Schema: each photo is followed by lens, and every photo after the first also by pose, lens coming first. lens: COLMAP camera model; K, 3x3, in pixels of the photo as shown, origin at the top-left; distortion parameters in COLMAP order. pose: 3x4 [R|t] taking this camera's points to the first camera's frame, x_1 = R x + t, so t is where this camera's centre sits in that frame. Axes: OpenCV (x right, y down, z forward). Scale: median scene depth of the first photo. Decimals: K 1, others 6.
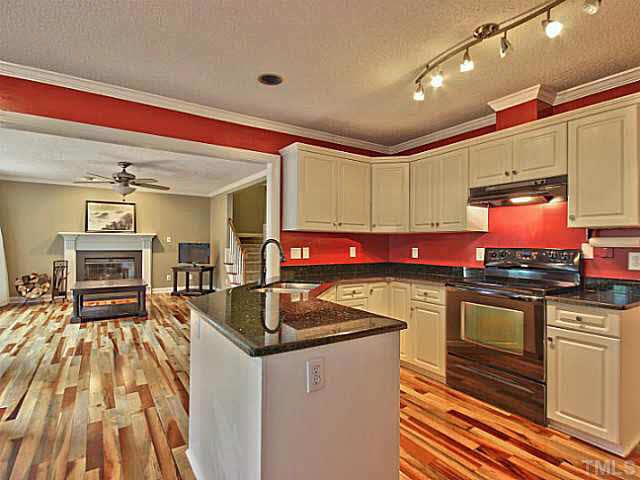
lens RADIAL K [[333.2, 0, 321.5], [0, 333.2, 243.1], [0, 0, 1]] dist [-0.003421, 0.001059]
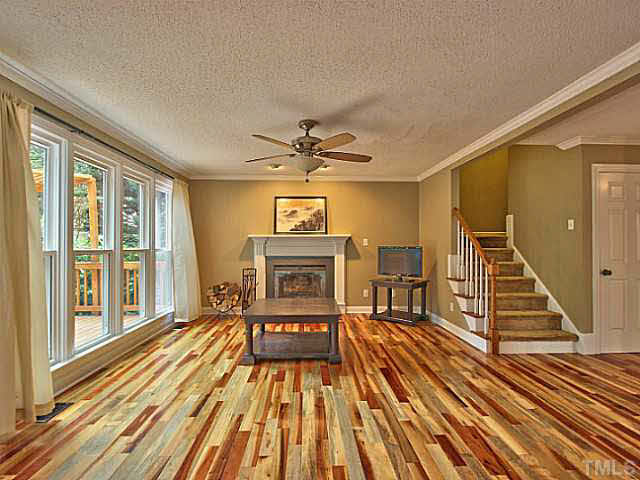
lens RADIAL K [[333.2, 0, 319.3], [0, 333.2, 244.4], [0, 0, 1]] dist [-0.003421, 0.001059]
pose [[0.855531, -0.008181, -0.517687, -0.179613], [0.005771, 0.999964, -0.006265, -0.001657], [0.517719, 0.002373, 0.855547, 0.341983]]
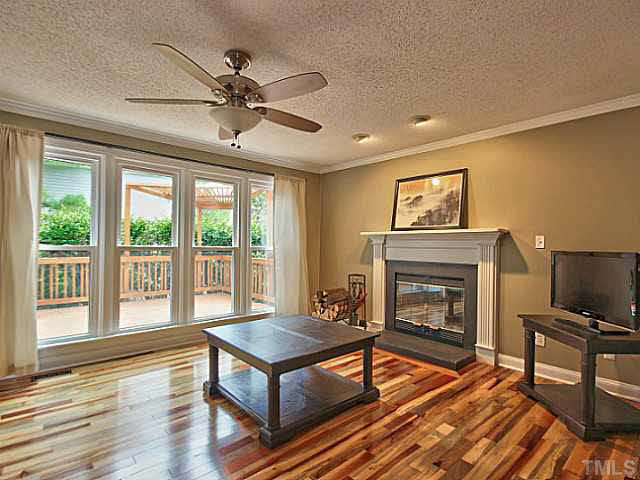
lens RADIAL K [[333.2, 0, 320.8], [0, 333.2, 241.2], [0, 0, 1]] dist [-0.003421, 0.001059]
pose [[0.150667, -0.014604, -0.988477, -0.117785], [-0.012800, 0.999778, -0.016722, -0.001889], [0.988502, 0.015172, 0.150447, 0.770194]]
